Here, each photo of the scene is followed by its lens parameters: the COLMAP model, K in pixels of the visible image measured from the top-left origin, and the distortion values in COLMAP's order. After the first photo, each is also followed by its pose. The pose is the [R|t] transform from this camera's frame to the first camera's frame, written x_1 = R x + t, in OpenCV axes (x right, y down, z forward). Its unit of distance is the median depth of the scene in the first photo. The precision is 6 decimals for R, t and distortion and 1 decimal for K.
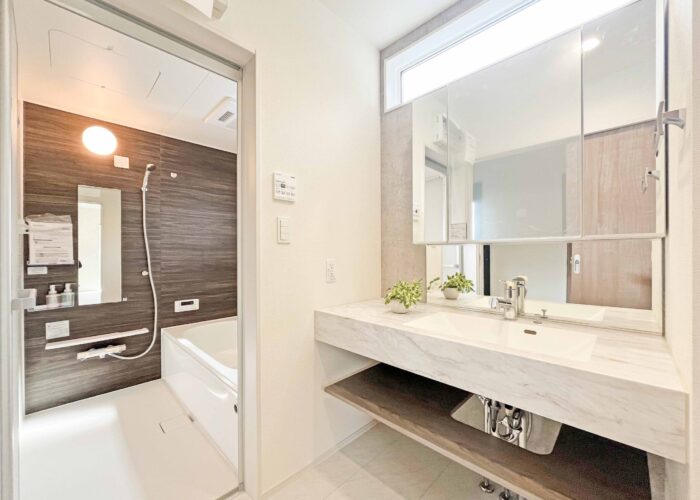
lens RADIAL K [[278.3, 0, 343.1], [0, 278.3, 251.7], [0, 0, 1]] dist [-0.000811, -0.000218]
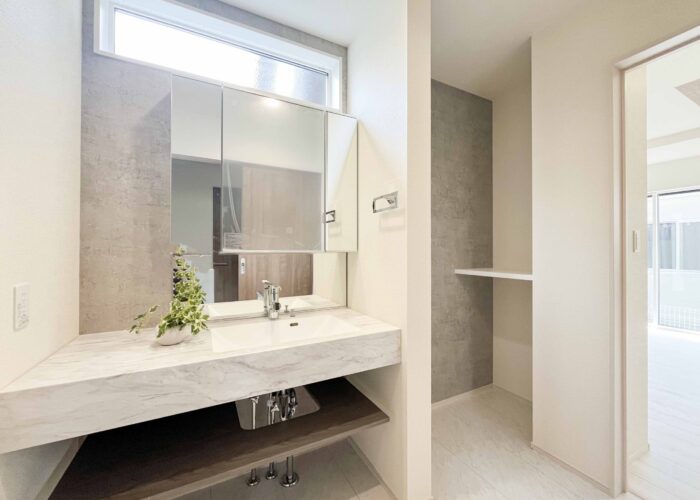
lens RADIAL K [[284.8, 0, 350.0], [0, 284.8, 250.0], [0, 0, 1]] dist [-0.001024, -0.000318]
pose [[0.303444, 0.007989, 0.952816, -0.487374], [-0.000171, 0.999965, -0.008329, -0.041388], [-0.952849, 0.002364, 0.303435, 0.349854]]
